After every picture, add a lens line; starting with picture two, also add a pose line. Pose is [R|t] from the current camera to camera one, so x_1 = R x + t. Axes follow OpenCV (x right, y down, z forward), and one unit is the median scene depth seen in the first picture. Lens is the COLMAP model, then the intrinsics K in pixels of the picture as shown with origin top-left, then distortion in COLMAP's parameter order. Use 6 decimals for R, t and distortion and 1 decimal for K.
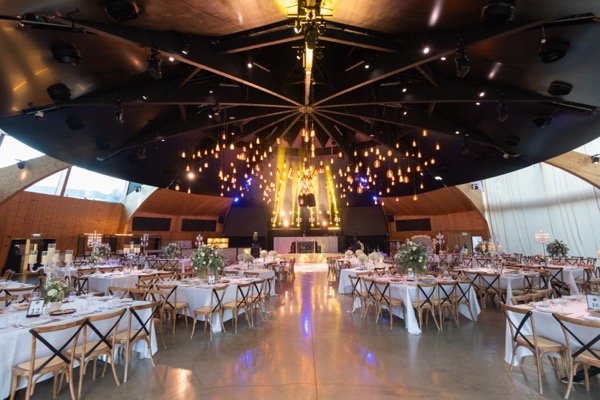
lens RADIAL K [[290.0, 0, 302.3], [0, 290.0, 199.9], [0, 0, 1]] dist [-0.002013, 0.001225]
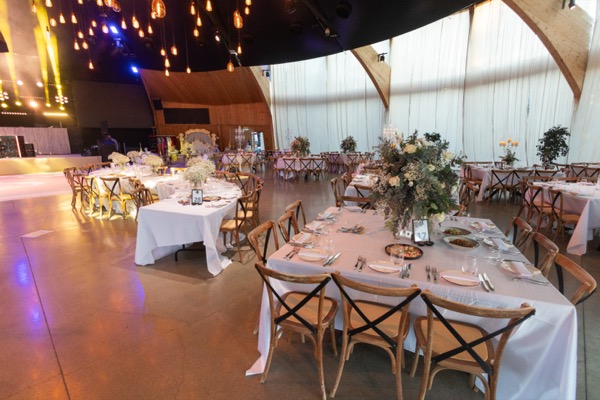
lens RADIAL K [[290.0, 0, 302.3], [0, 290.0, 199.9], [0, 0, 1]] dist [-0.002013, 0.001225]
pose [[0.681726, -0.147926, 0.716497, 0.000323], [-0.108774, 0.947967, 0.299210, 0.035279], [-0.723477, -0.281916, 0.630163, 0.230287]]
